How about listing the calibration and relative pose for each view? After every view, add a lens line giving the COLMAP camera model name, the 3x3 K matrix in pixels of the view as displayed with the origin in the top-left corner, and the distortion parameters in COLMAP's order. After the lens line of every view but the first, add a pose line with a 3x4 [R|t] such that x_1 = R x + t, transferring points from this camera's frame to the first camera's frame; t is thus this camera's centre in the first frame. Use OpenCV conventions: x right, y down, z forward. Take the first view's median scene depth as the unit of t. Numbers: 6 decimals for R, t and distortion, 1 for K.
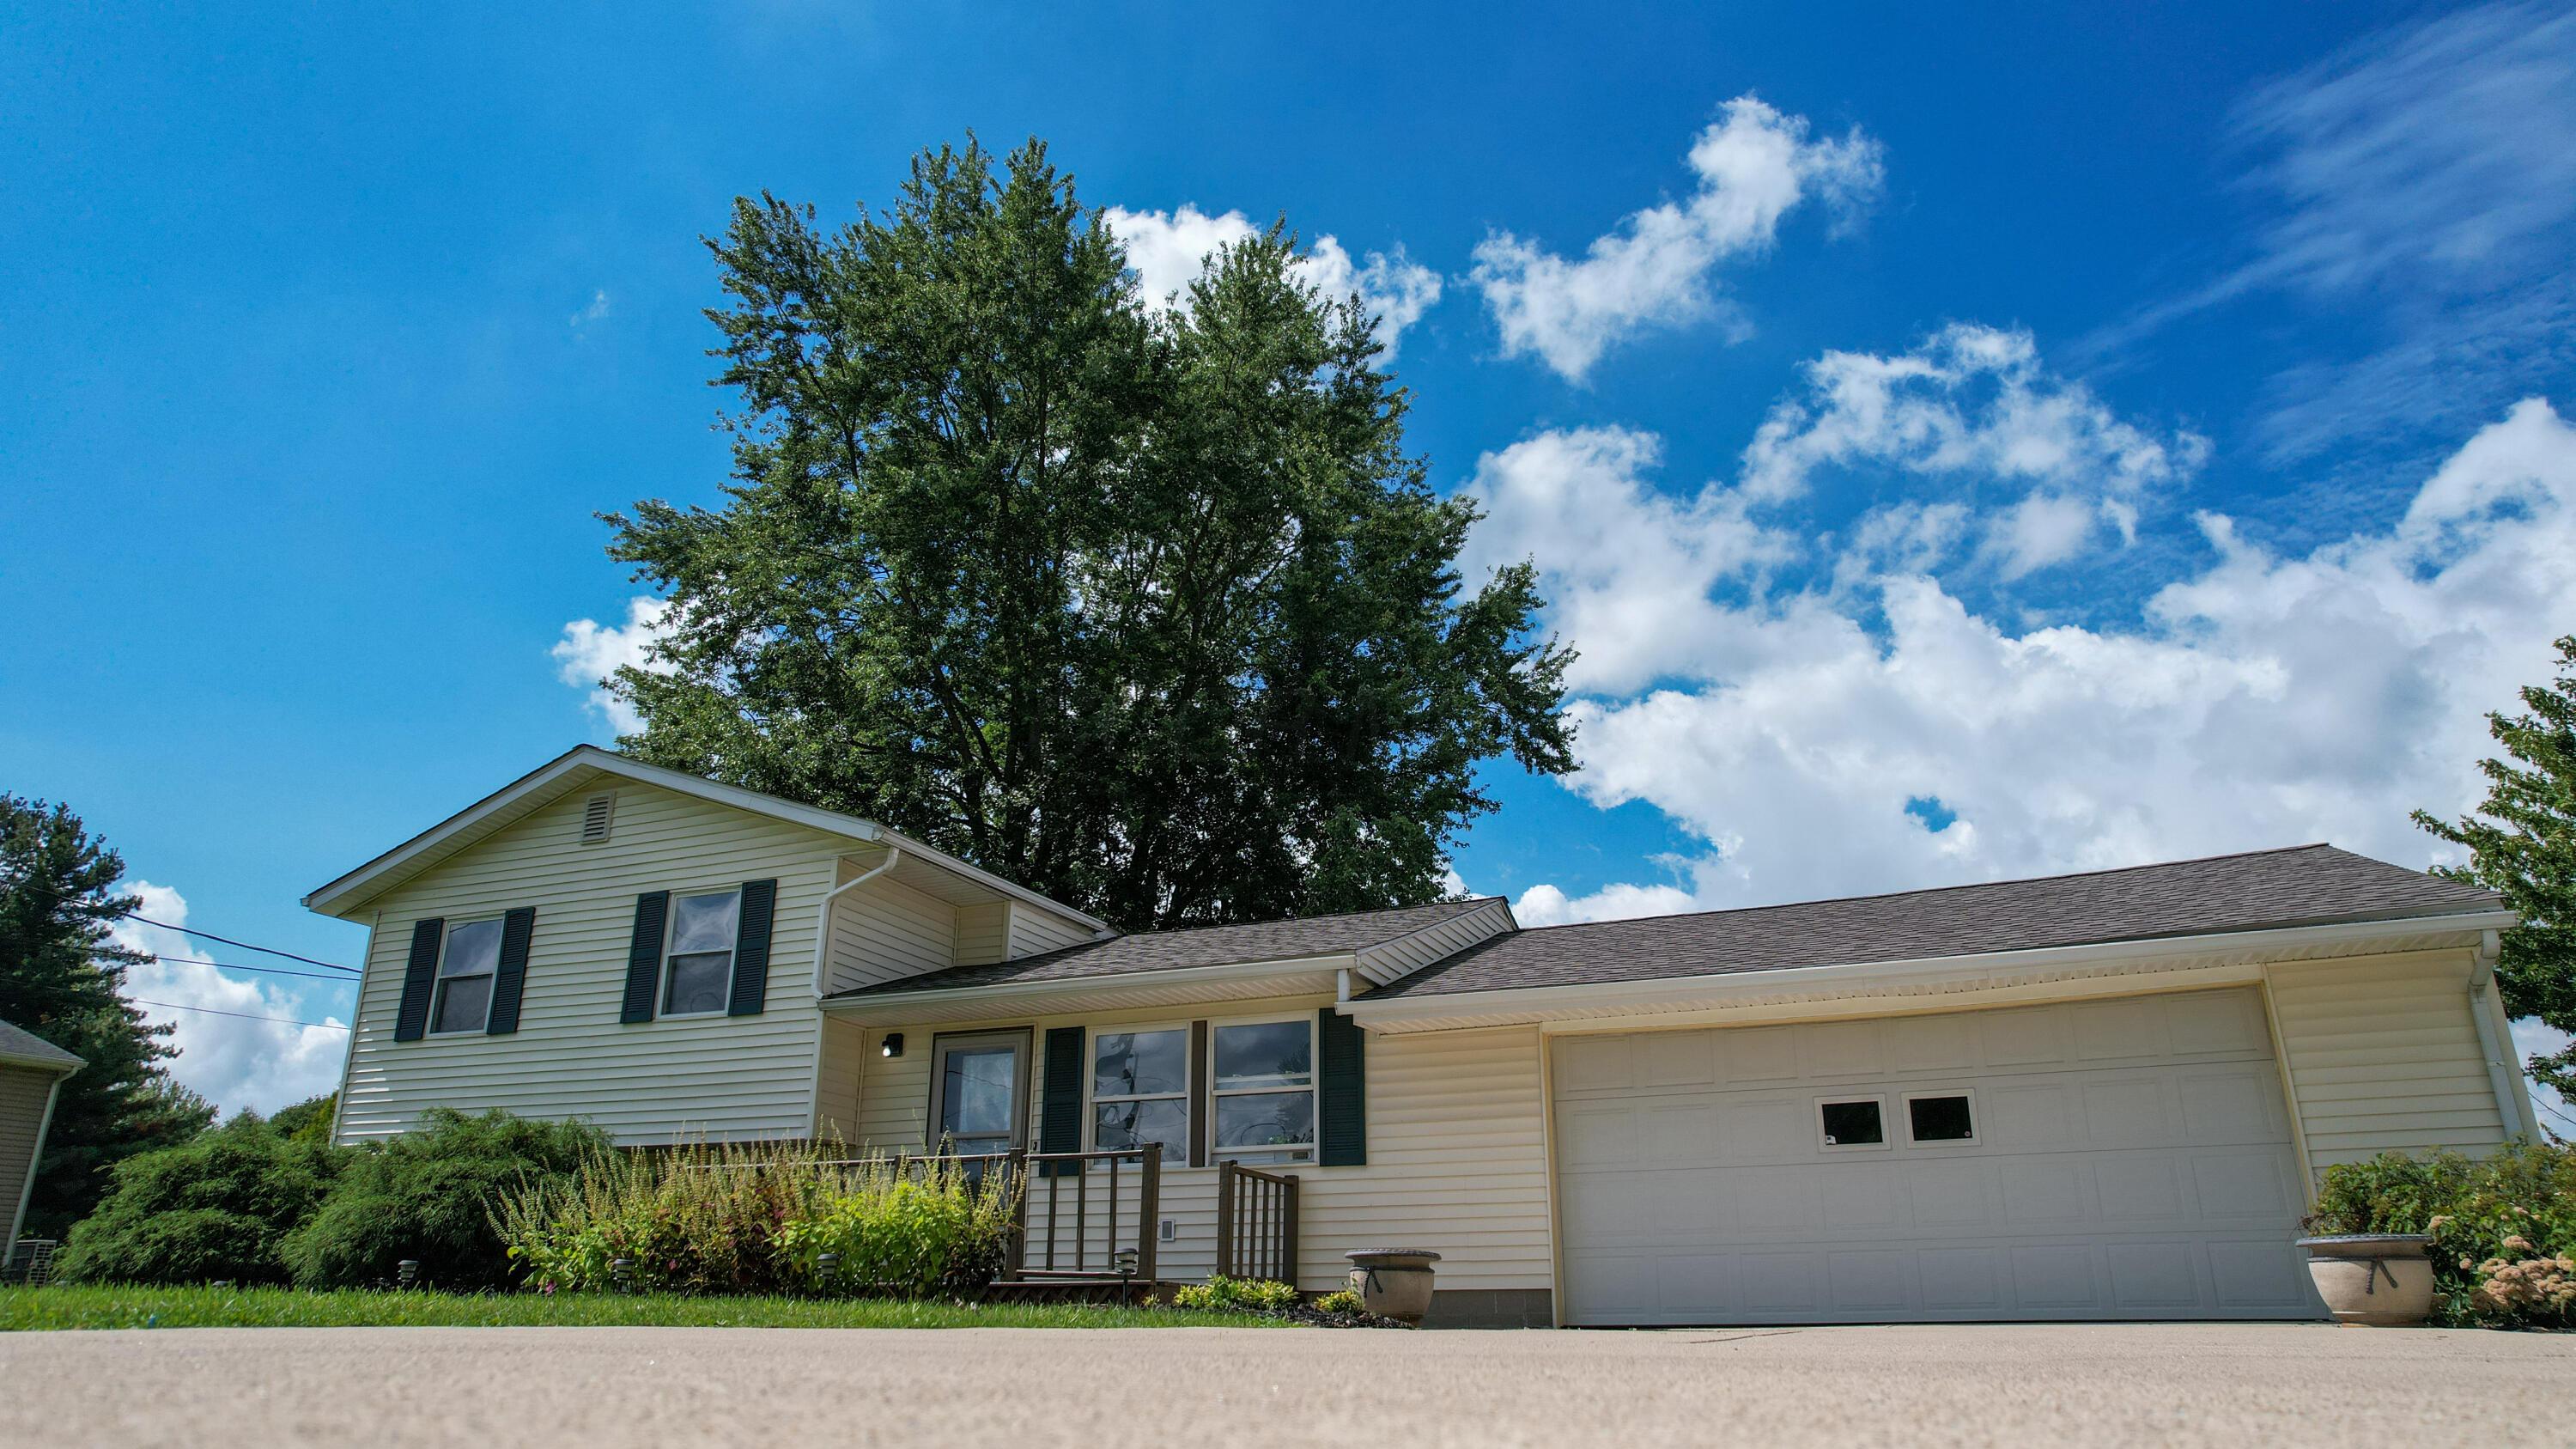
lens RADIAL K [[1636.7, 0, 1288.0], [0, 1636.7, 724.5], [0, 0, 1]] dist [-0.061468, 0.043912]
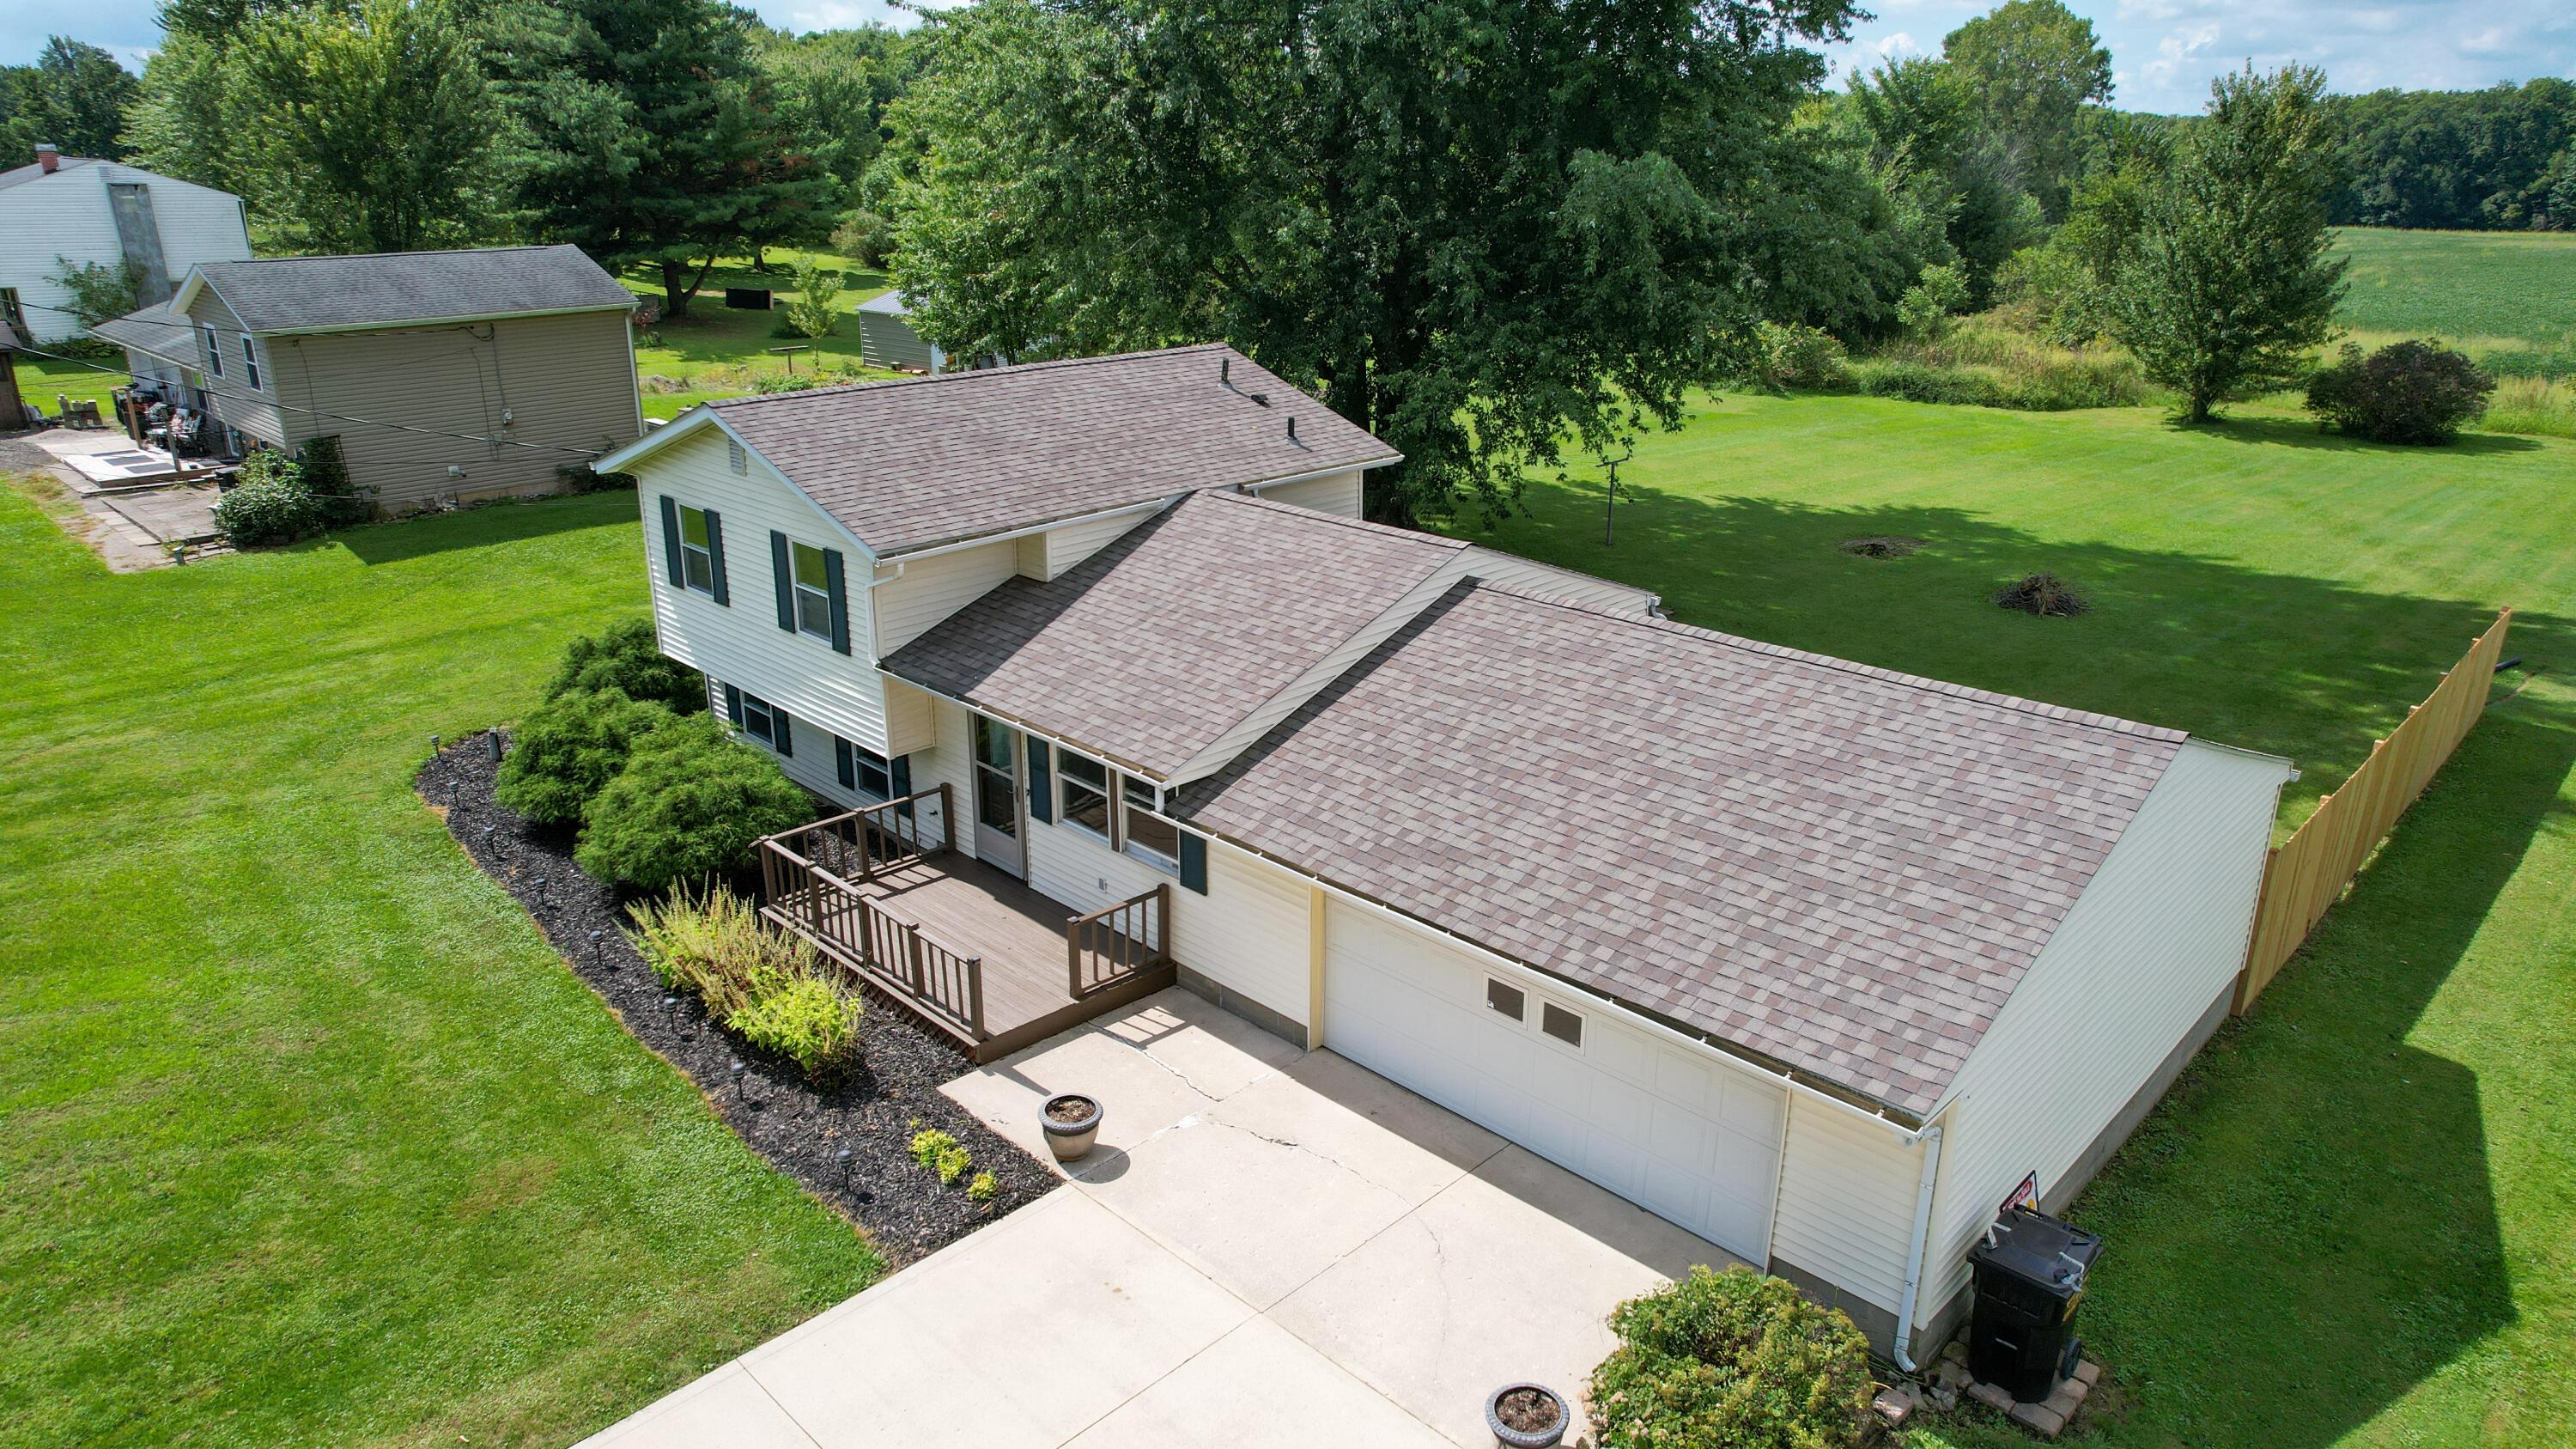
lens RADIAL K [[1636.7, 0, 1288.0], [0, 1636.7, 724.5], [0, 0, 1]] dist [-0.061468, 0.043912]
pose [[0.928085, 0.124514, -0.350934, 0.460806], [0.126874, 0.780306, 0.612393, -0.524810], [0.350087, -0.612877, 0.708393, 0.144352]]
